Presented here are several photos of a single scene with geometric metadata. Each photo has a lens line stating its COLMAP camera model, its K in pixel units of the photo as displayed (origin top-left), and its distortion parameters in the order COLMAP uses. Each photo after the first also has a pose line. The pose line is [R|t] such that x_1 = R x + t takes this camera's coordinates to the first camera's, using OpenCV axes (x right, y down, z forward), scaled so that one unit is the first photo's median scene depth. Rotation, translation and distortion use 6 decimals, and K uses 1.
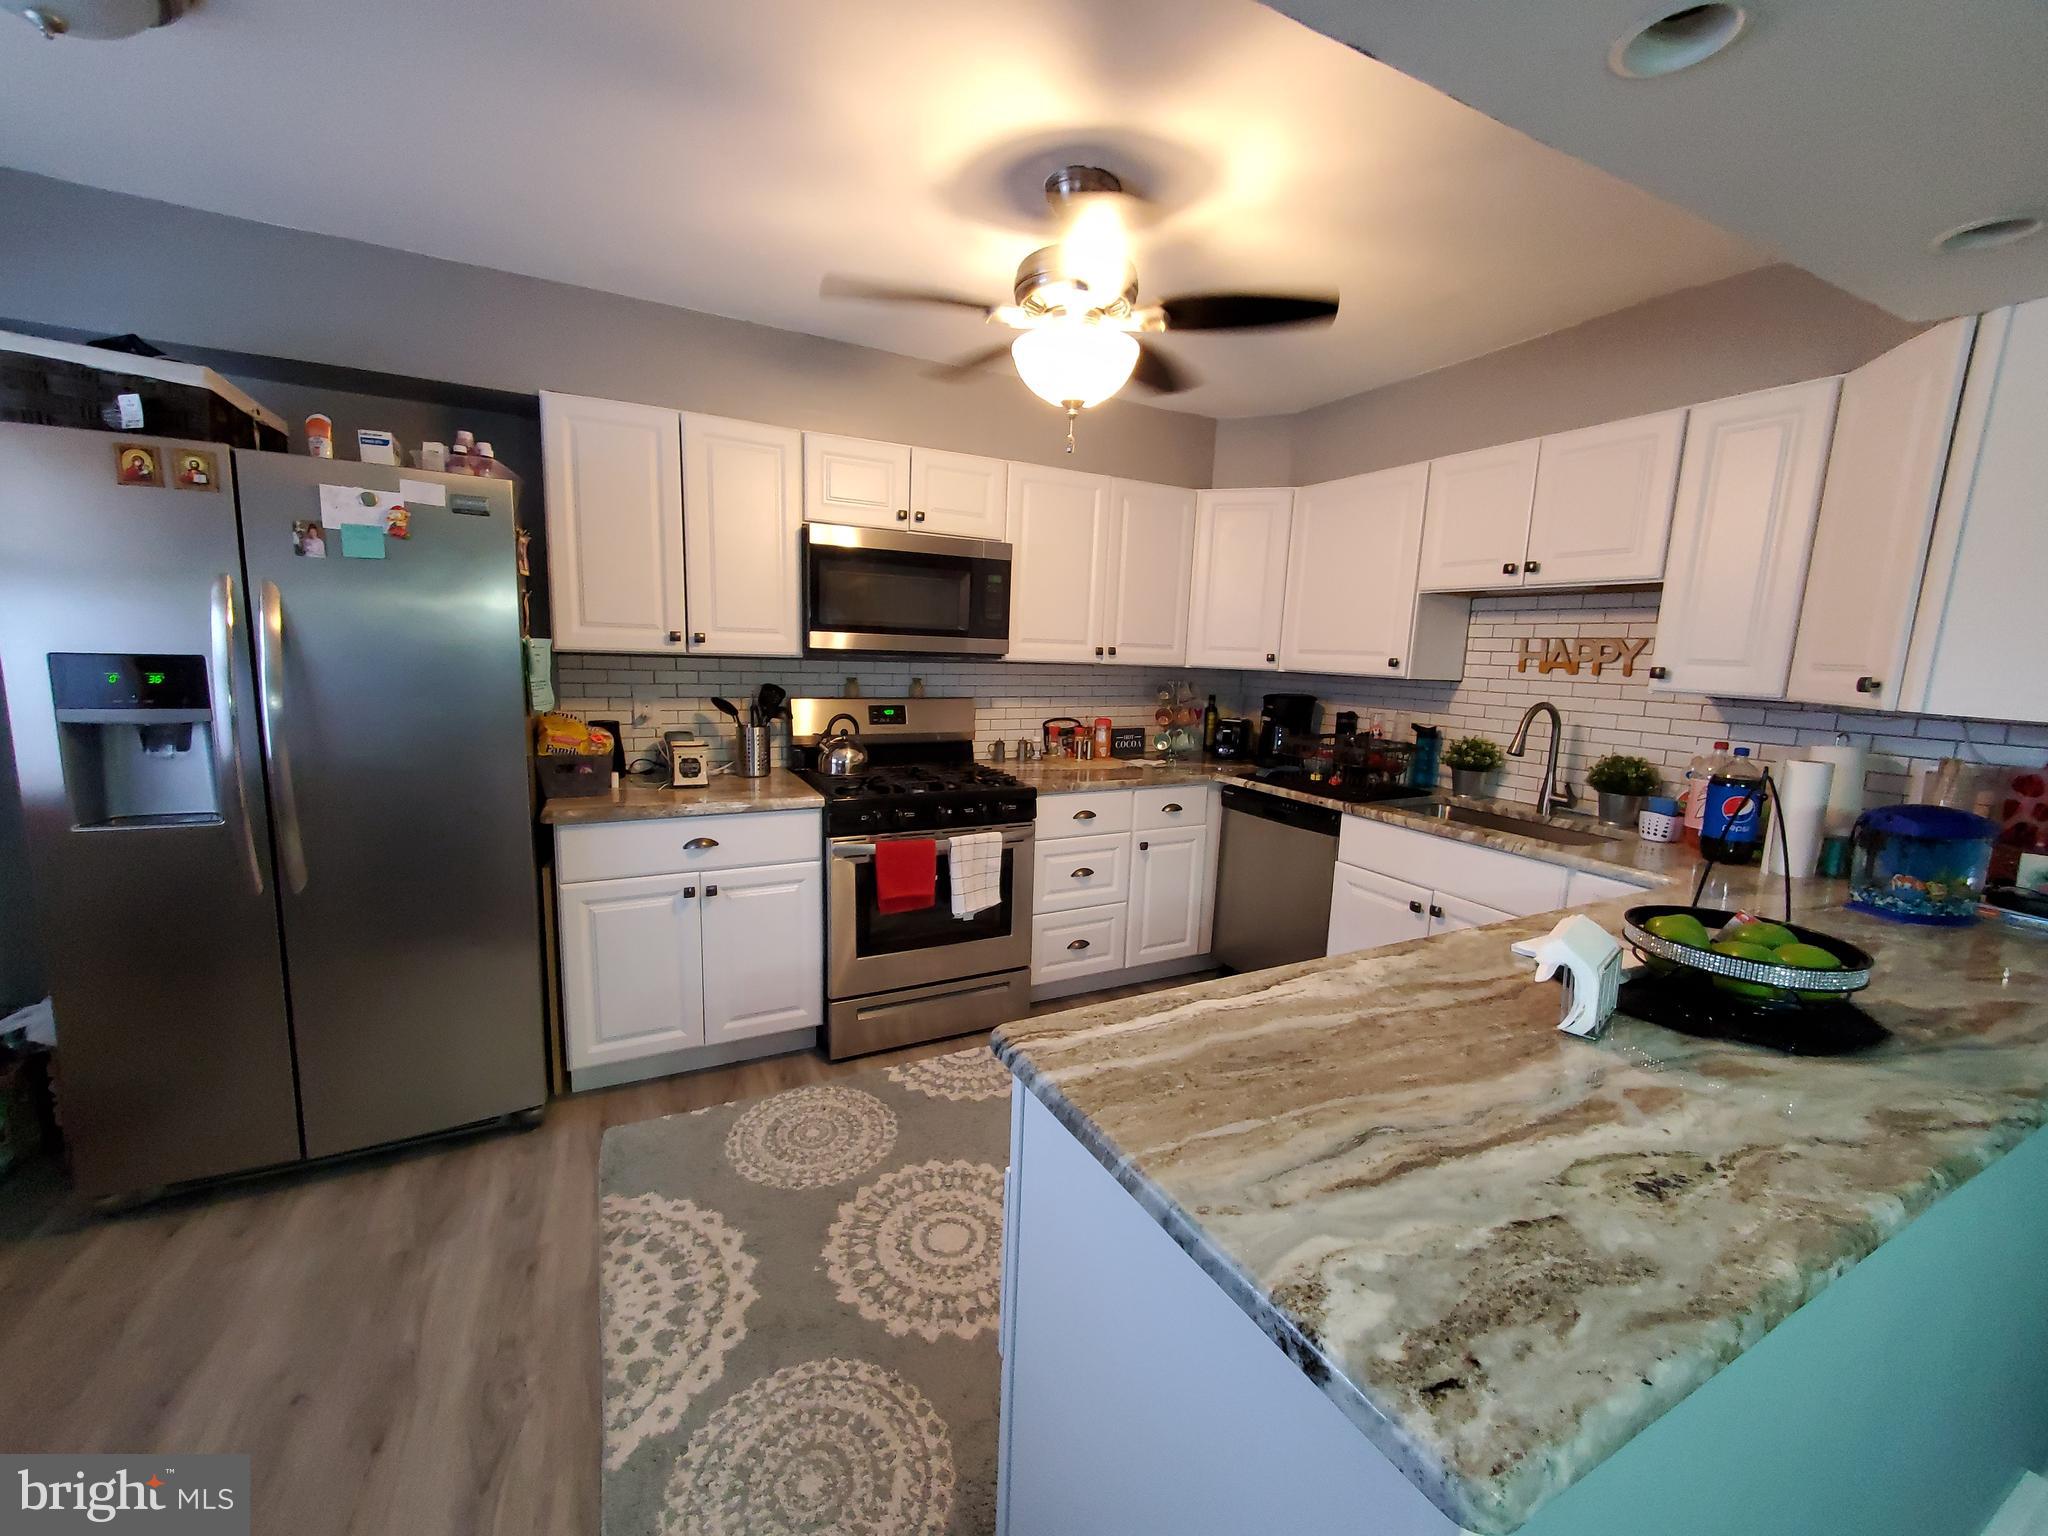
lens RADIAL K [[812.4, 0, 1016.1], [0, 812.4, 761.2], [0, 0, 1]] dist [0.007449, 0.000218]
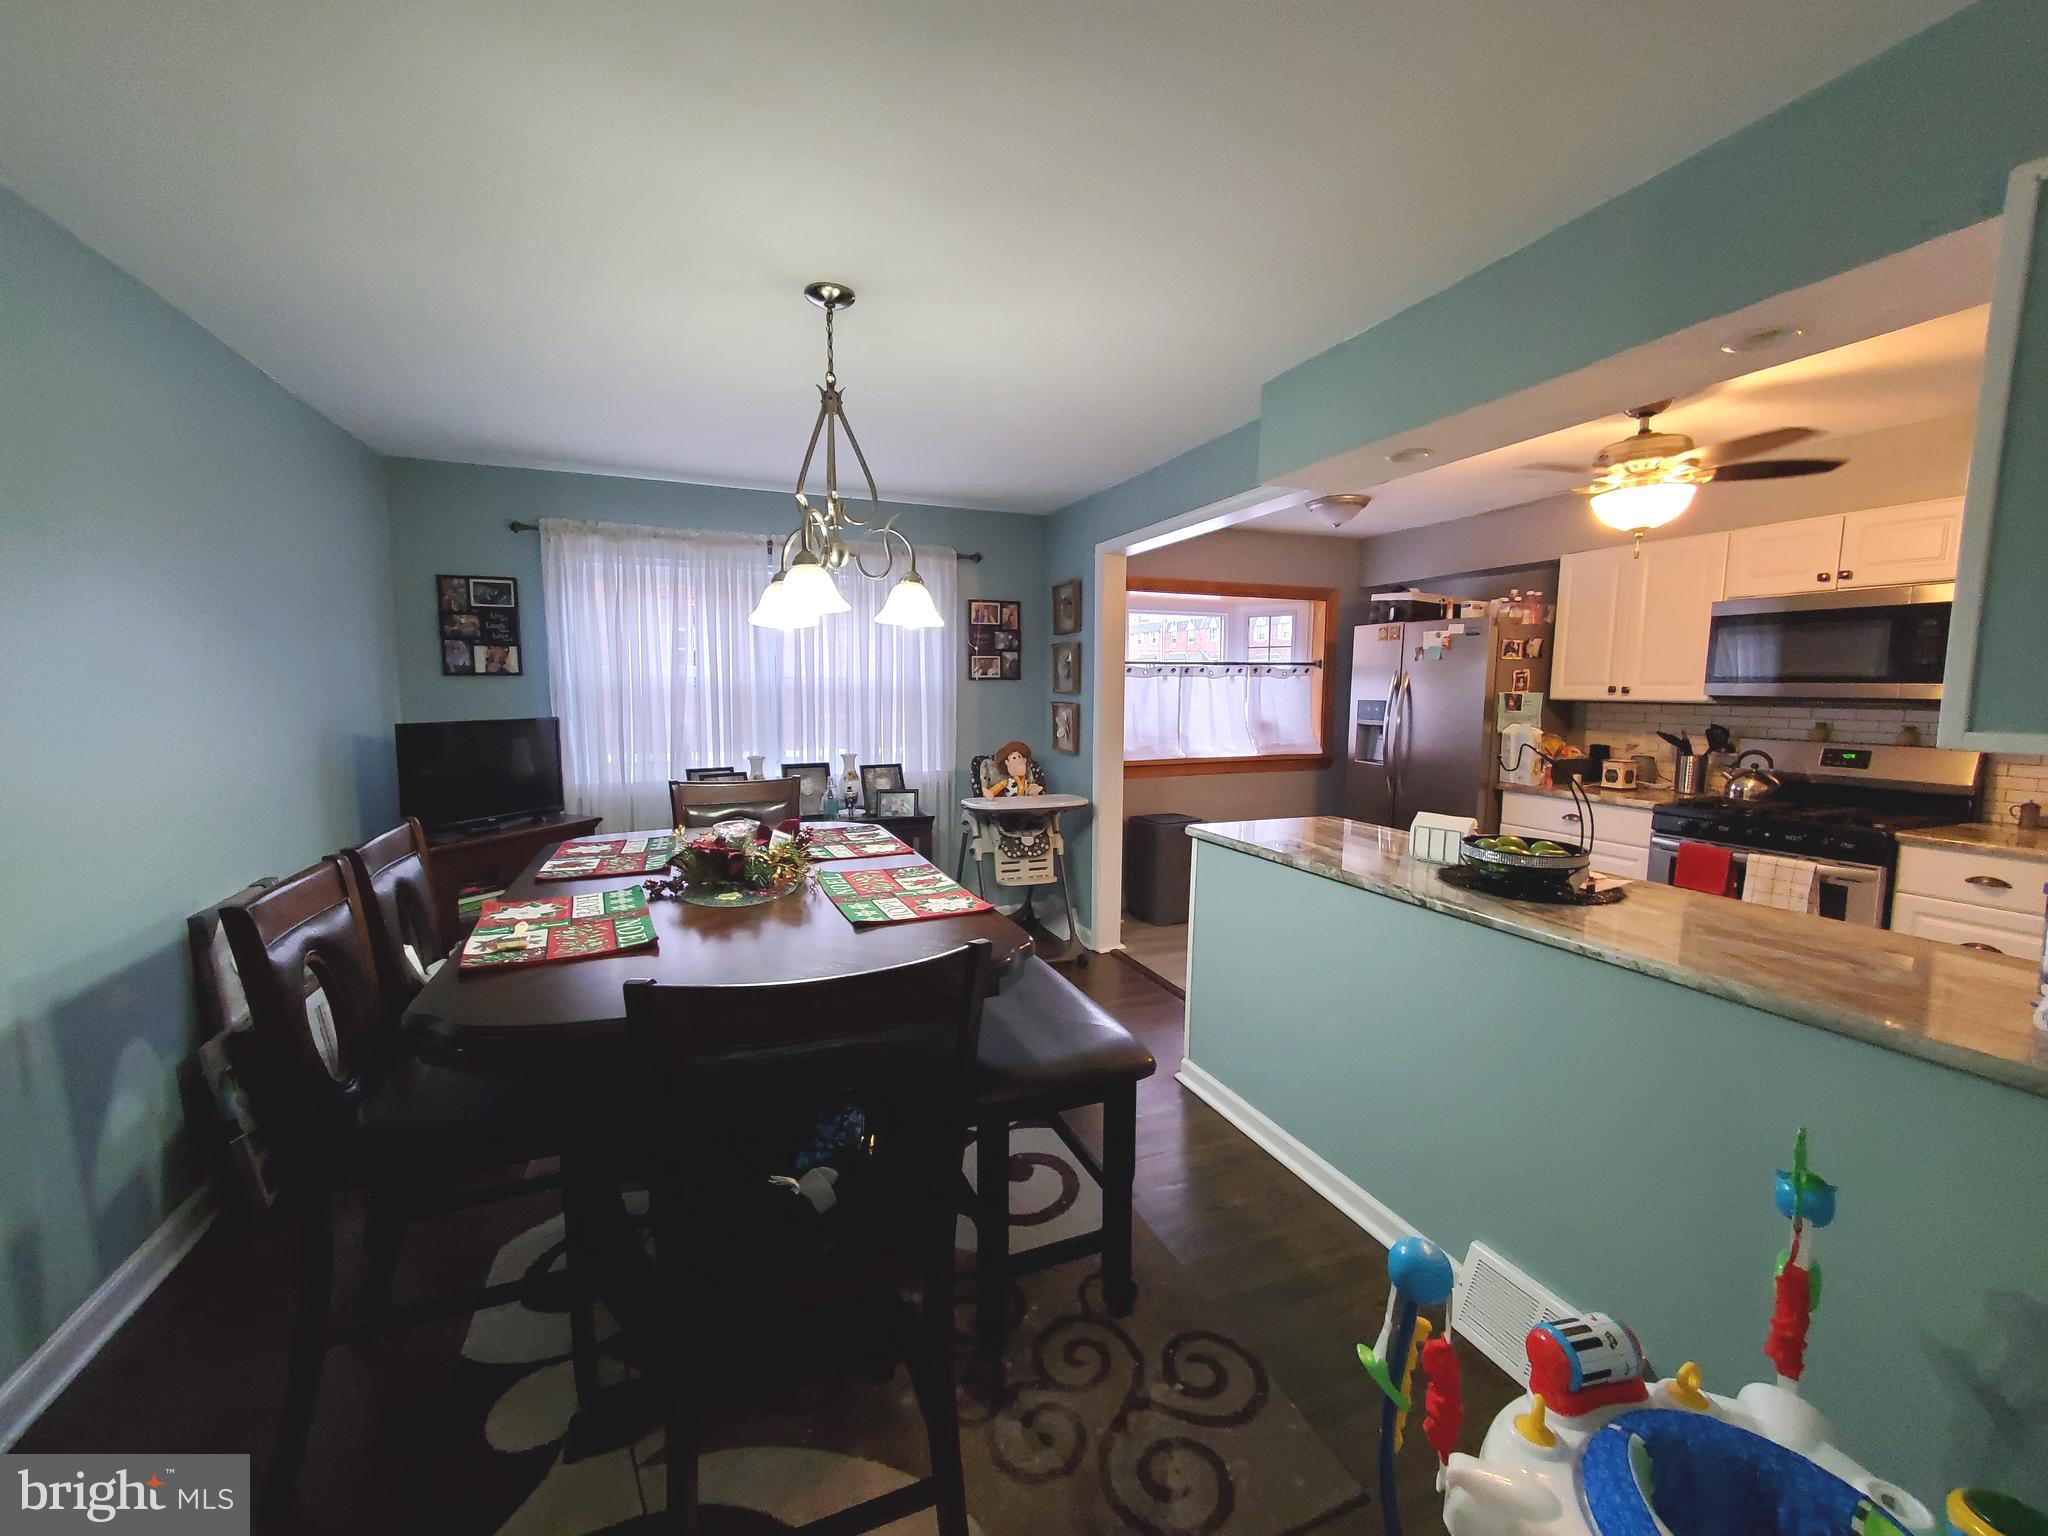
lens RADIAL K [[812.4, 0, 1023.7], [0, 812.4, 765.2], [0, 0, 1]] dist [0.007449, 0.000218]
pose [[-0.084962, 0.066467, -0.994165, 1.132538], [-0.148440, 0.985793, 0.078593, 0.029990], [0.985265, 0.154251, -0.073888, 0.033889]]
